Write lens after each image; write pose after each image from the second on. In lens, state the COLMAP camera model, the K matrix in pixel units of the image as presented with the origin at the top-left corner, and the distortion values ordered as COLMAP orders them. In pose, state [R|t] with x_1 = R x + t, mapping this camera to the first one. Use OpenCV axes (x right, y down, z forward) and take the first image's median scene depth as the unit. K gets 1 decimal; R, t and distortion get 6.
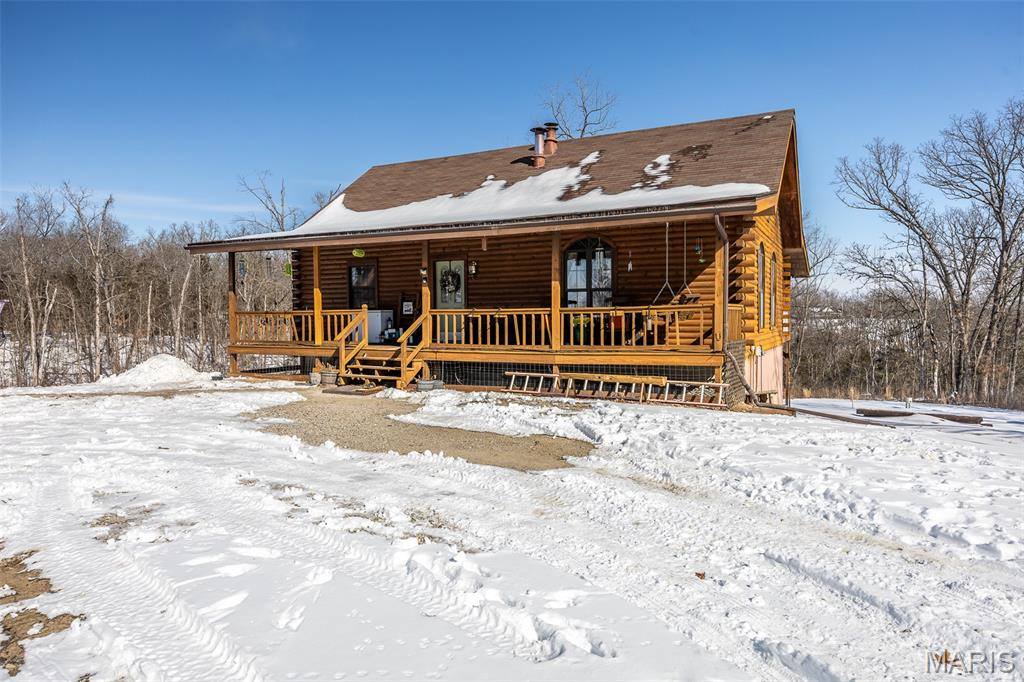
lens RADIAL K [[657.9, 0, 509.5], [0, 657.9, 344.8], [0, 0, 1]] dist [-0.003562, -0.003922]
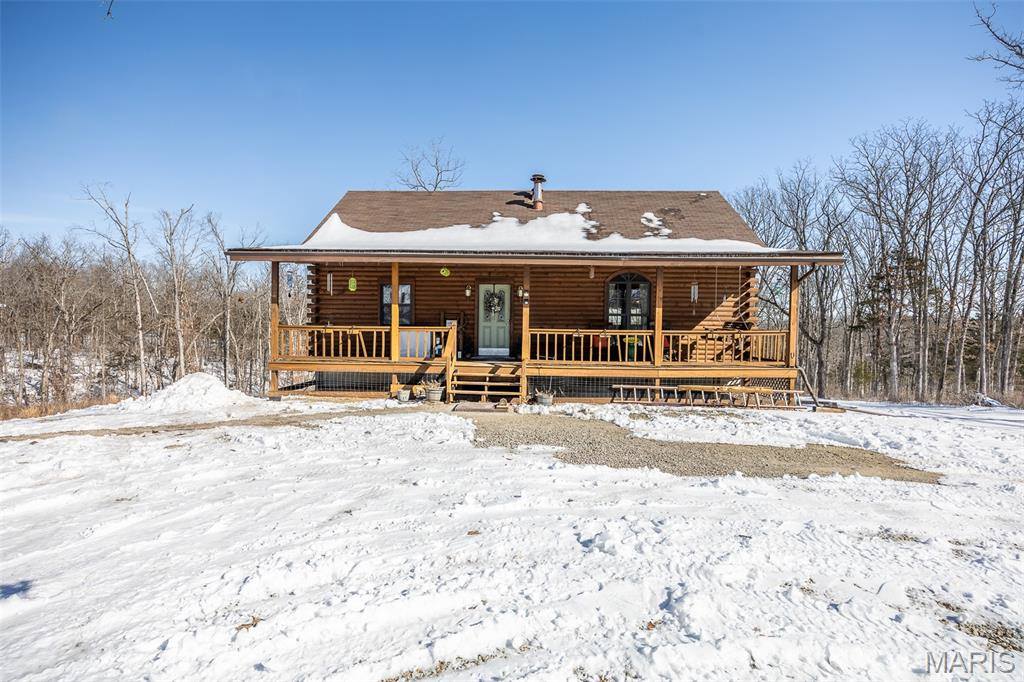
lens RADIAL K [[510.6, 0, 513.8], [0, 510.6, 333.7], [0, 0, 1]] dist [-0.029933, -0.000170]
pose [[0.906869, 0.017692, 0.421041, -0.445941], [0.000531, 0.999070, -0.043125, -0.008066], [-0.421412, 0.039332, 0.906016, 0.224593]]
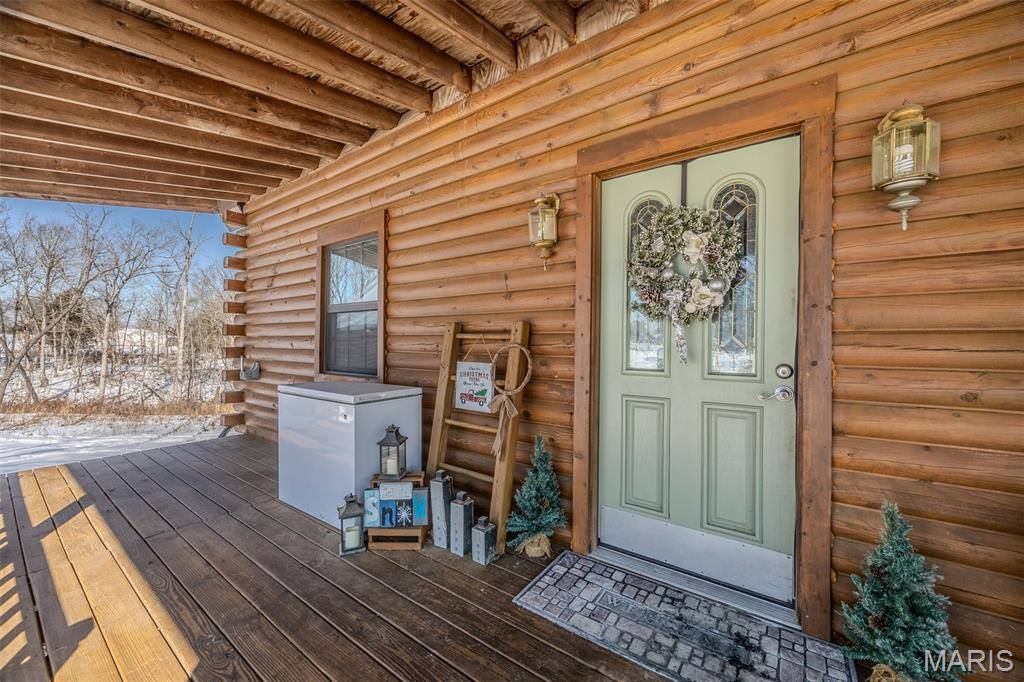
lens RADIAL K [[389.1, 0, 510.4], [0, 389.1, 339.0], [0, 0, 1]] dist [-0.002085, -0.000718]
pose [[0.987298, 0.017737, -0.157885, -0.129584], [-0.025533, 0.998546, -0.047485, -0.072639], [0.156813, 0.050913, 0.986315, 0.935371]]
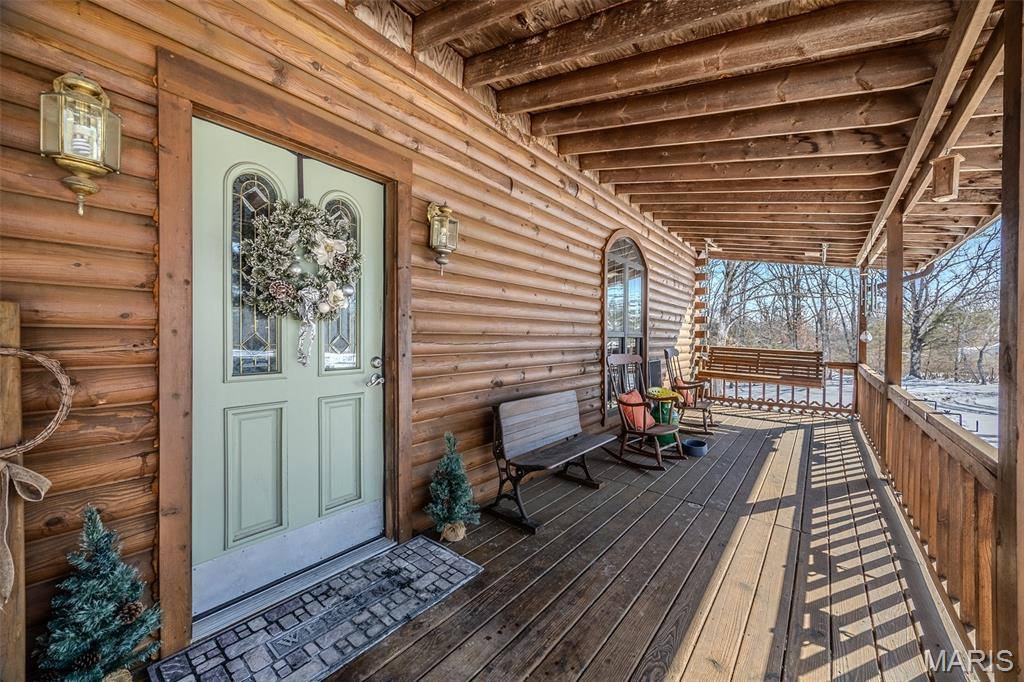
lens RADIAL K [[389.1, 0, 515.0], [0, 389.1, 342.5], [0, 0, 1]] dist [-0.002085, -0.000718]
pose [[0.199781, 0.001535, 0.979839, -0.198513], [0.034067, 0.999383, -0.008512, -0.075090], [-0.979248, 0.035081, 0.199605, 0.975601]]
